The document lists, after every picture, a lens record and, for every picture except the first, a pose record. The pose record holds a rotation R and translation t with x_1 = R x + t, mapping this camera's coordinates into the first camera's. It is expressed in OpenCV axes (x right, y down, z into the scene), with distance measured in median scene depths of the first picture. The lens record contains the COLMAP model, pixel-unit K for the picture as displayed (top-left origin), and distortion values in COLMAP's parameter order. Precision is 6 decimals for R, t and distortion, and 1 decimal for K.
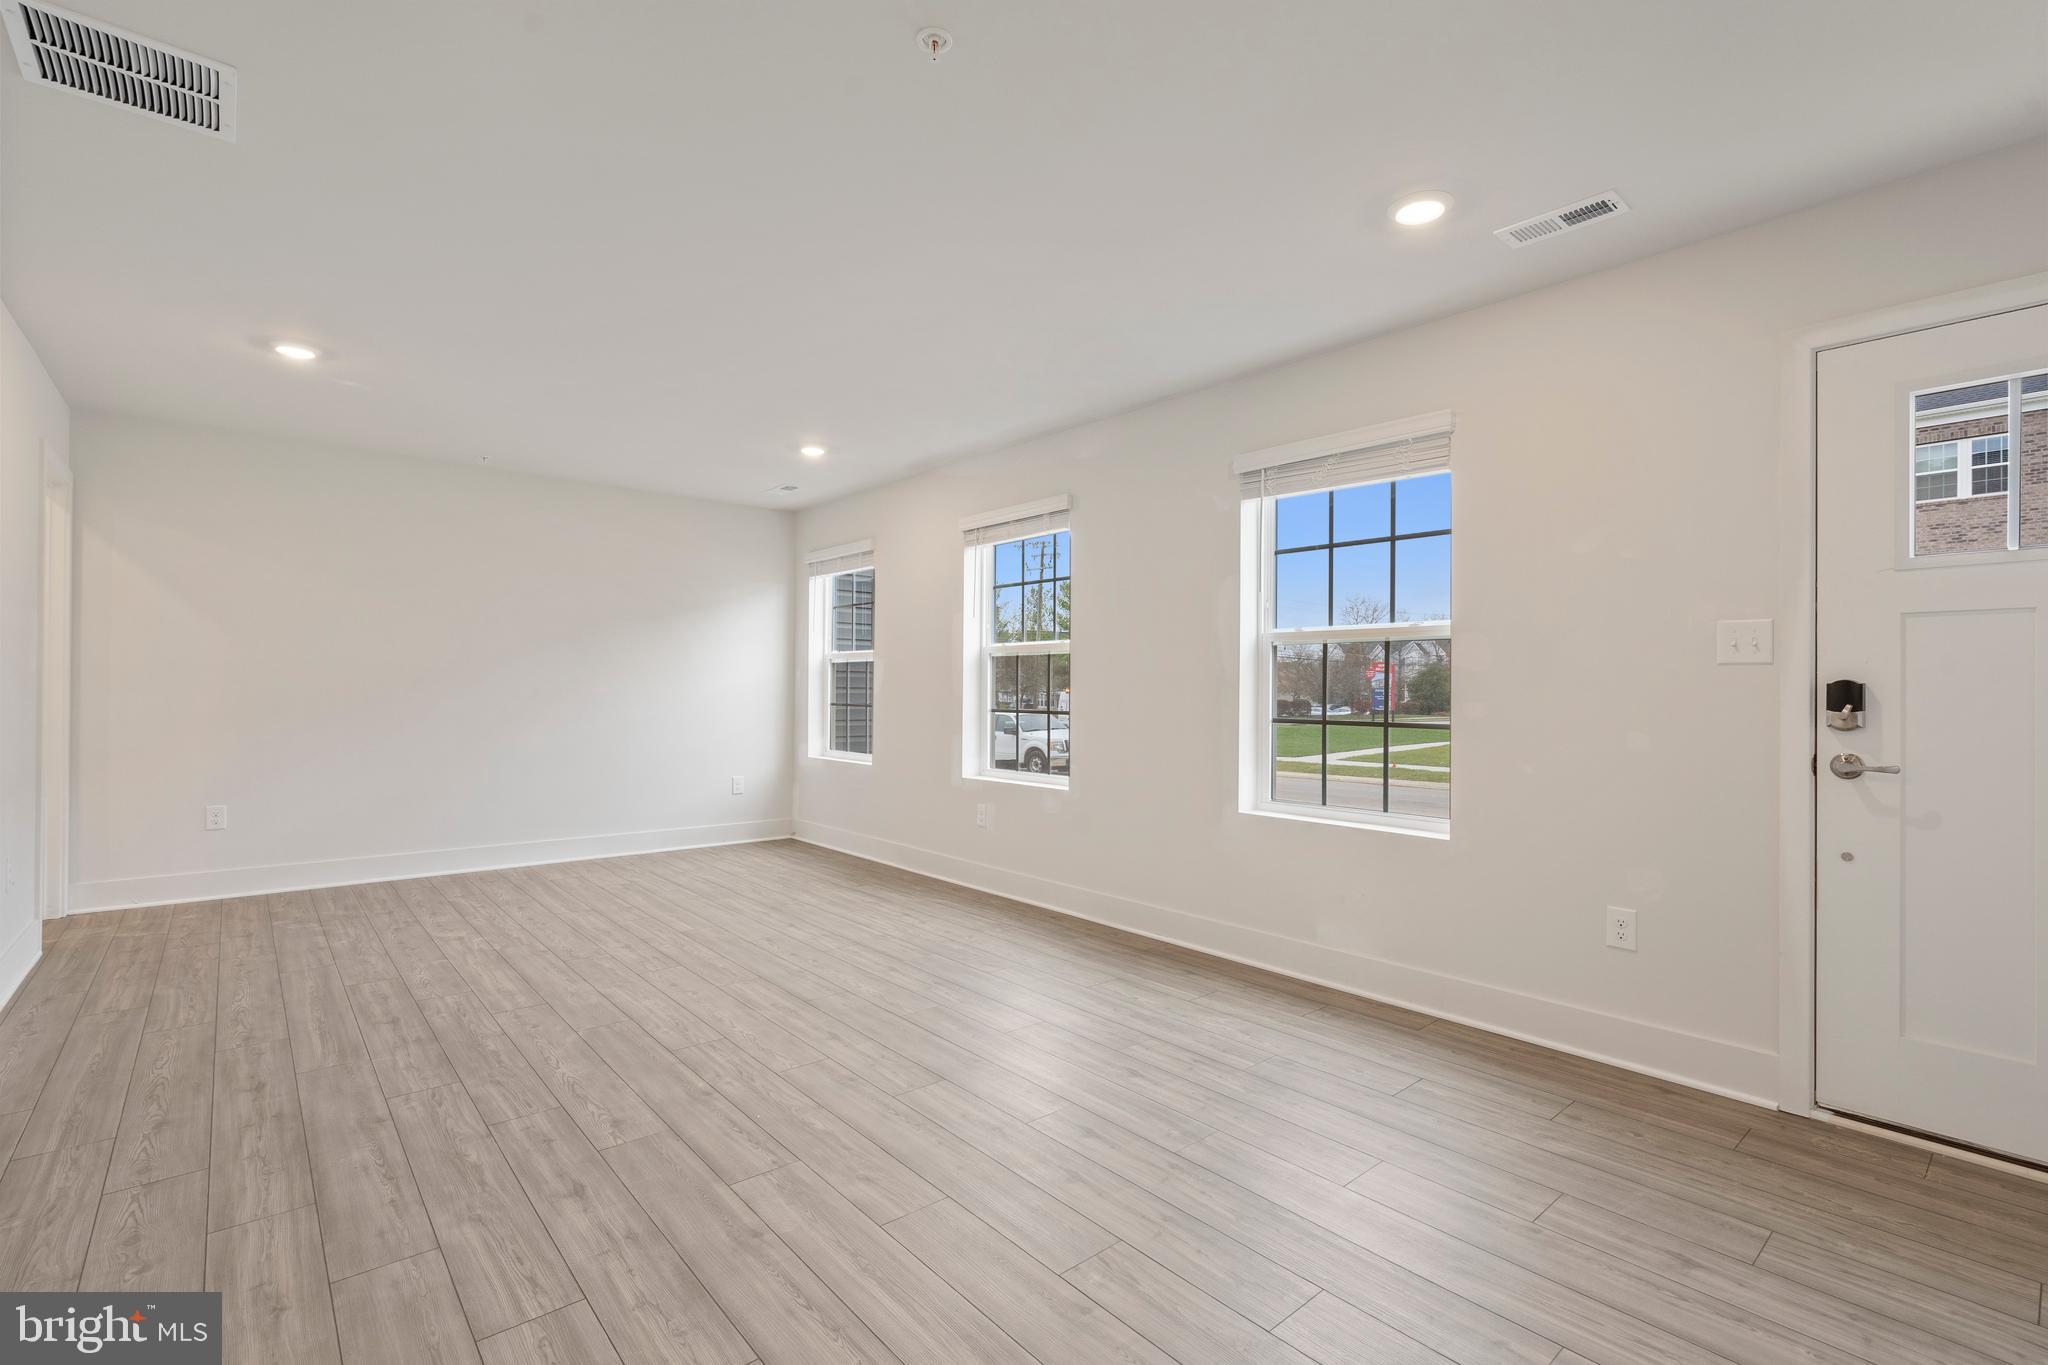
lens RADIAL K [[902.6, 0, 1020.8], [0, 902.6, 713.9], [0, 0, 1]] dist [-0.001917, -0.000392]
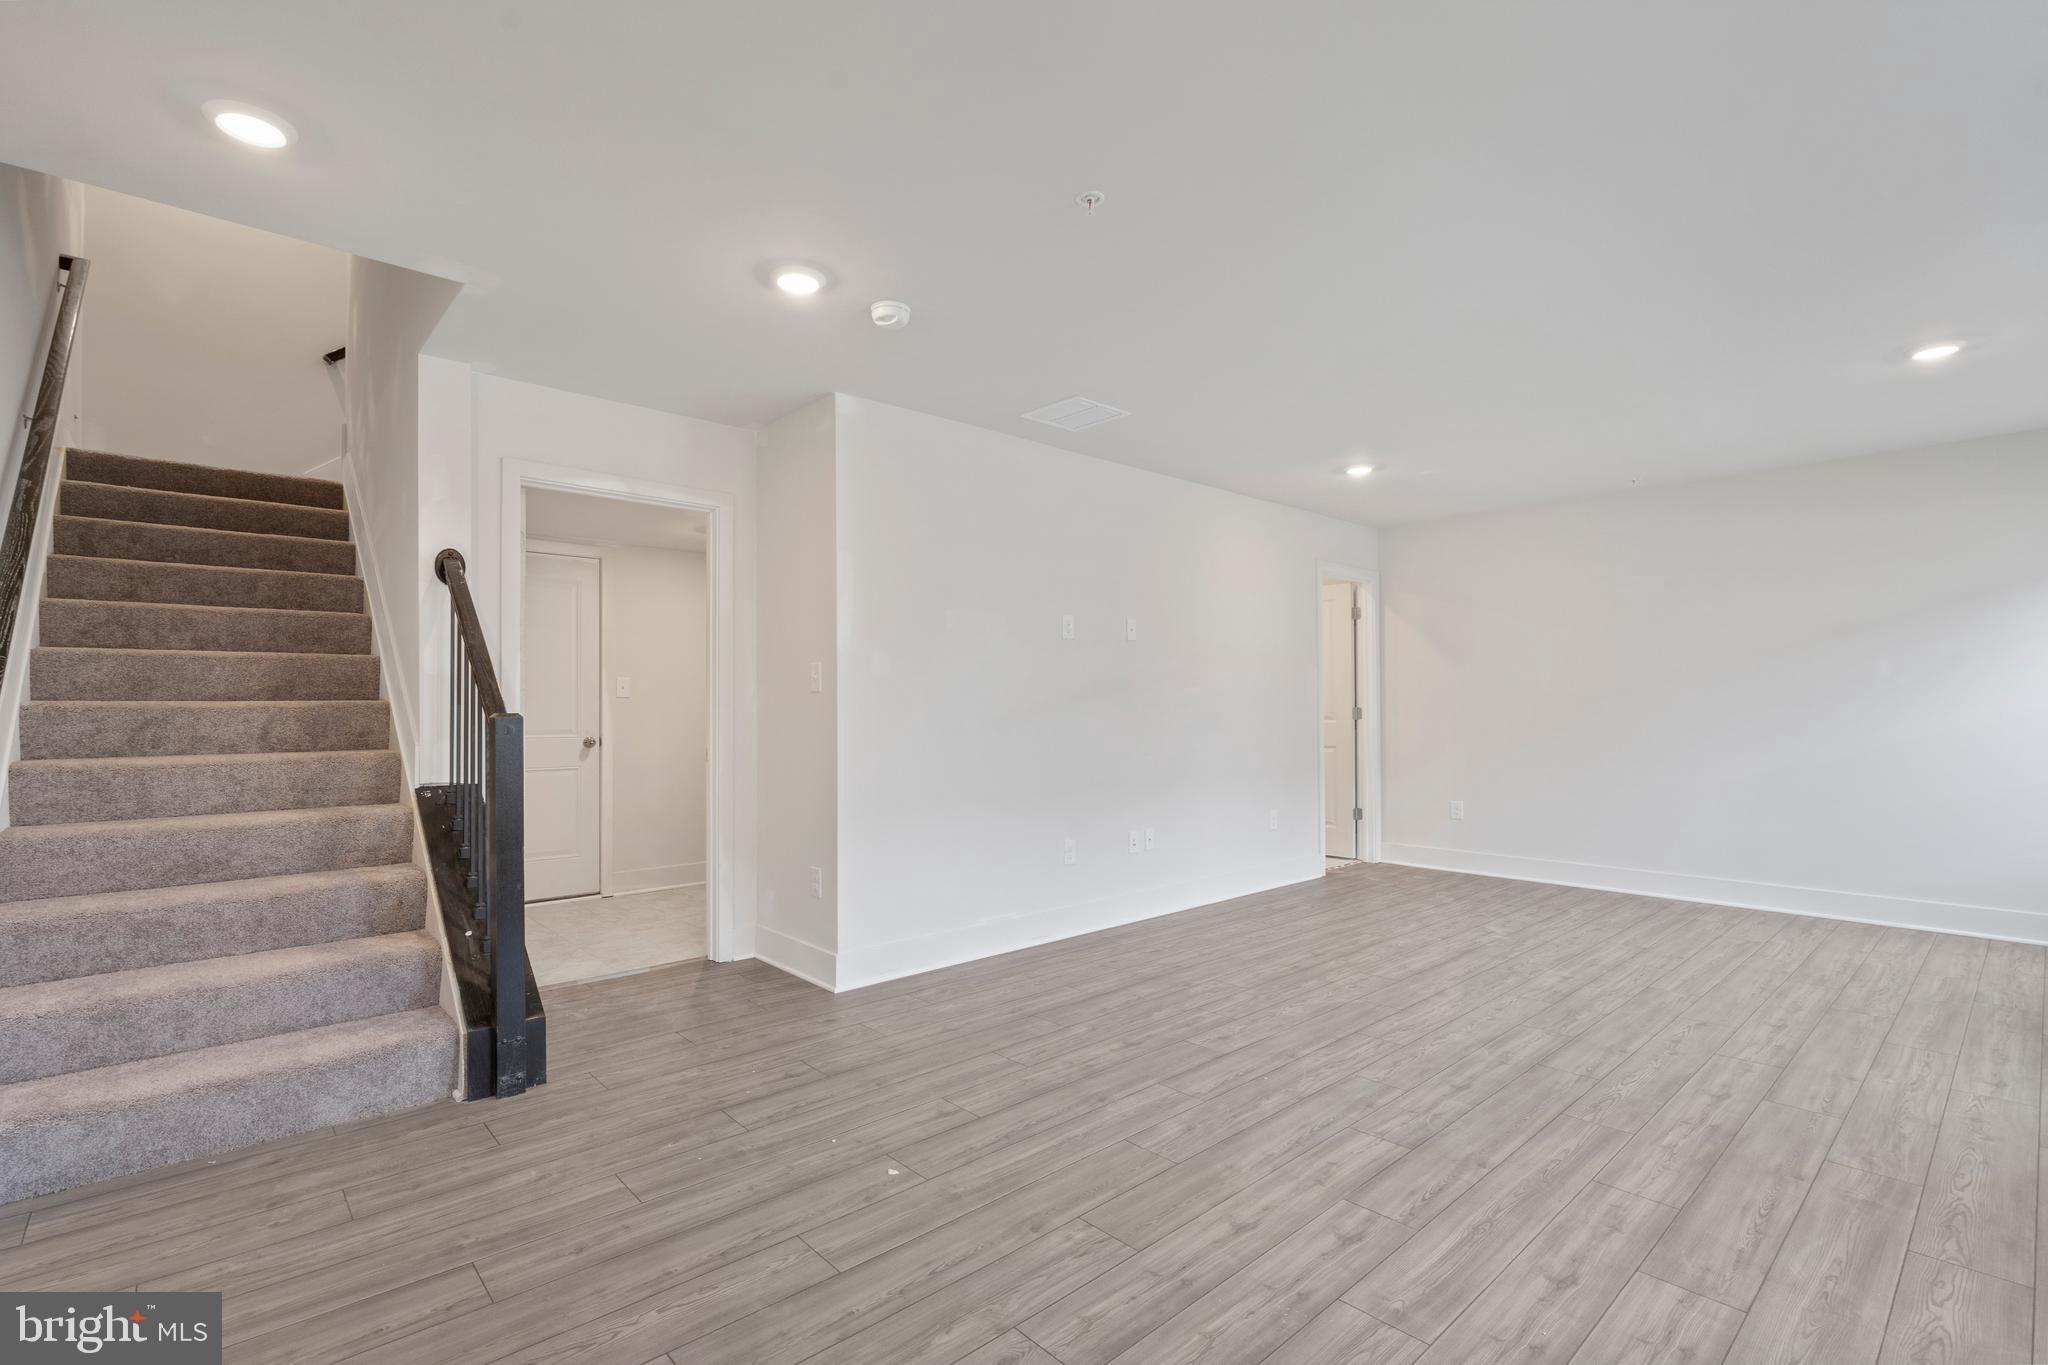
lens RADIAL K [[946.7, 0, 1019.0], [0, 946.7, 700.3], [0, 0, 1]] dist [0.003863, 0.000535]
pose [[0.023109, -0.019320, -0.999546, 0.721065], [-0.021610, 0.999570, -0.019820, -0.002303], [0.999499, 0.022058, 0.022682, 0.510724]]
